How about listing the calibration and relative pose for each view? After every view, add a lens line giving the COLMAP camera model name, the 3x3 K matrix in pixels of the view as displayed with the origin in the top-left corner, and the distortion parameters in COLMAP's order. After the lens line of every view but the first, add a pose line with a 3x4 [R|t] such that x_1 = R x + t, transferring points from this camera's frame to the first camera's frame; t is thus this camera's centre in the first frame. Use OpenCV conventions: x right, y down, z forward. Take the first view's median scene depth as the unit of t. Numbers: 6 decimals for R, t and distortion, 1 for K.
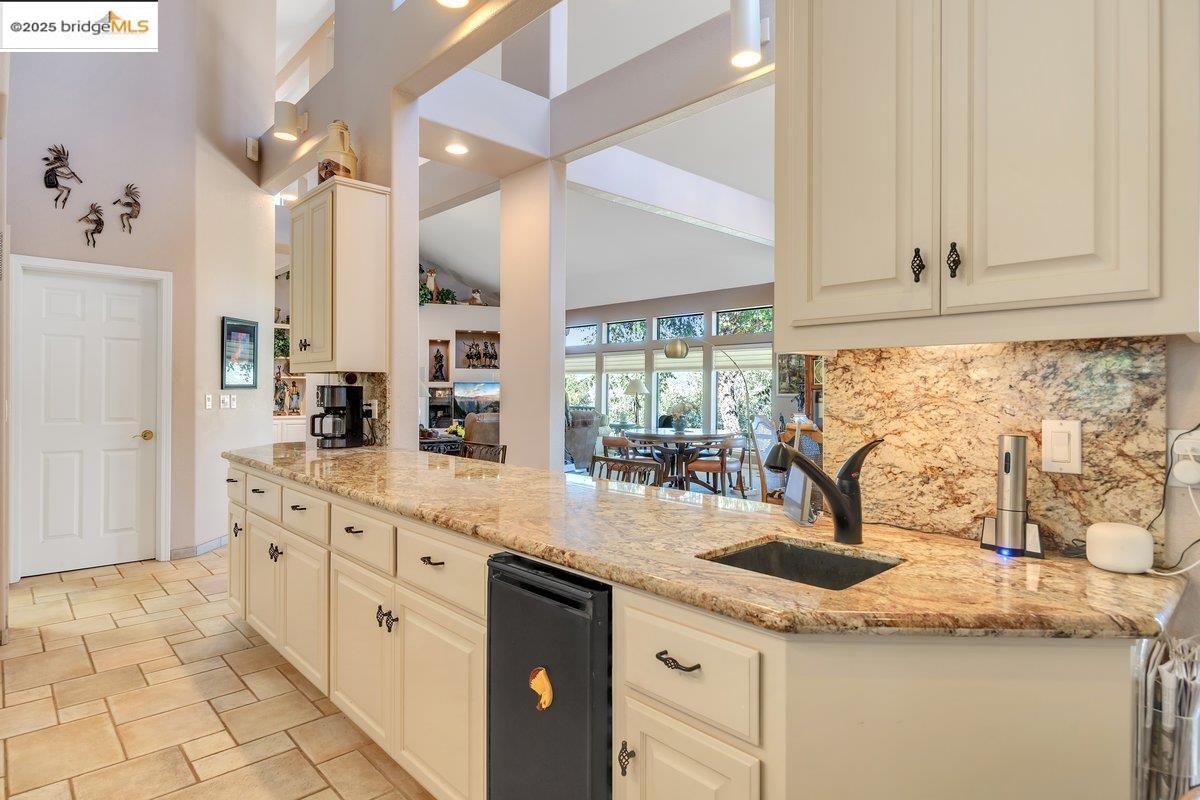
lens RADIAL K [[664.7, 0, 601.0], [0, 664.7, 394.8], [0, 0, 1]] dist [-0.002695, -0.000399]
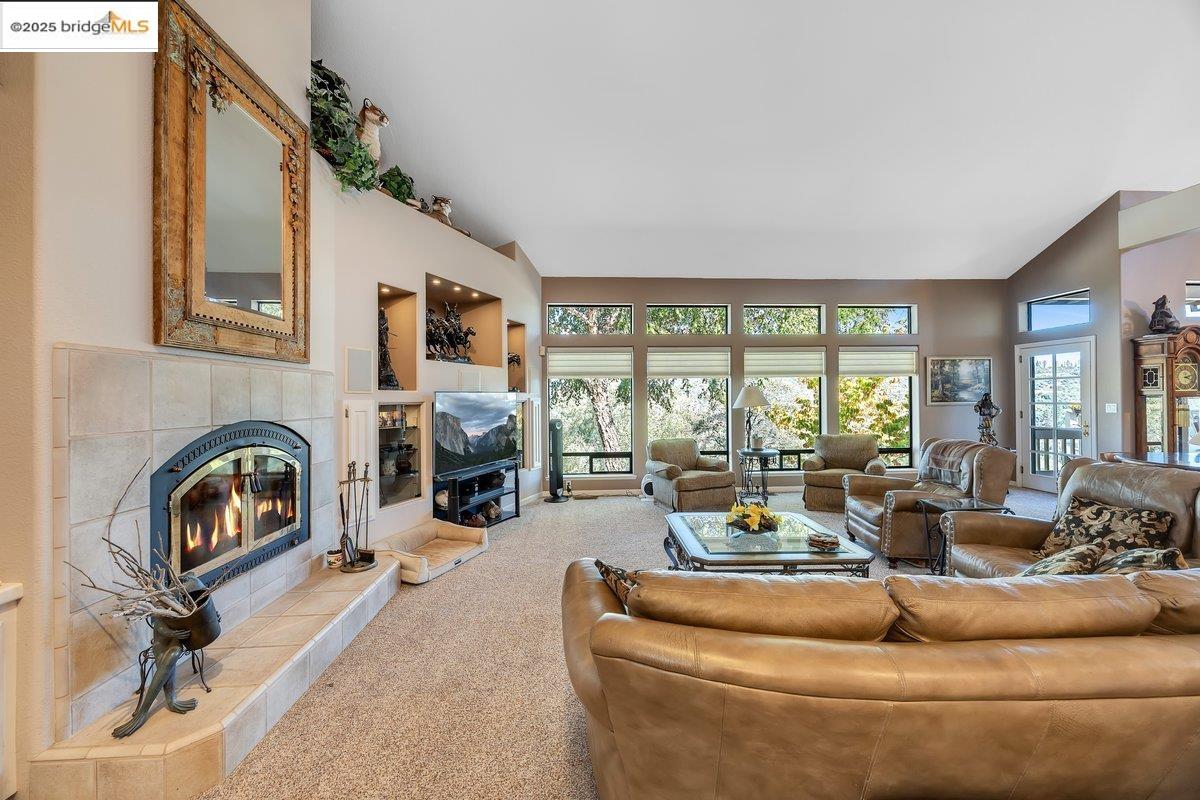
lens RADIAL K [[449.8, 0, 595.4], [0, 449.8, 397.0], [0, 0, 1]] dist [-0.006125, 0.000112]
pose [[0.664170, -0.010390, 0.747509, -0.540221], [0.013667, 0.999905, 0.001755, -0.020134], [-0.747456, 0.009050, 0.664249, 1.048073]]
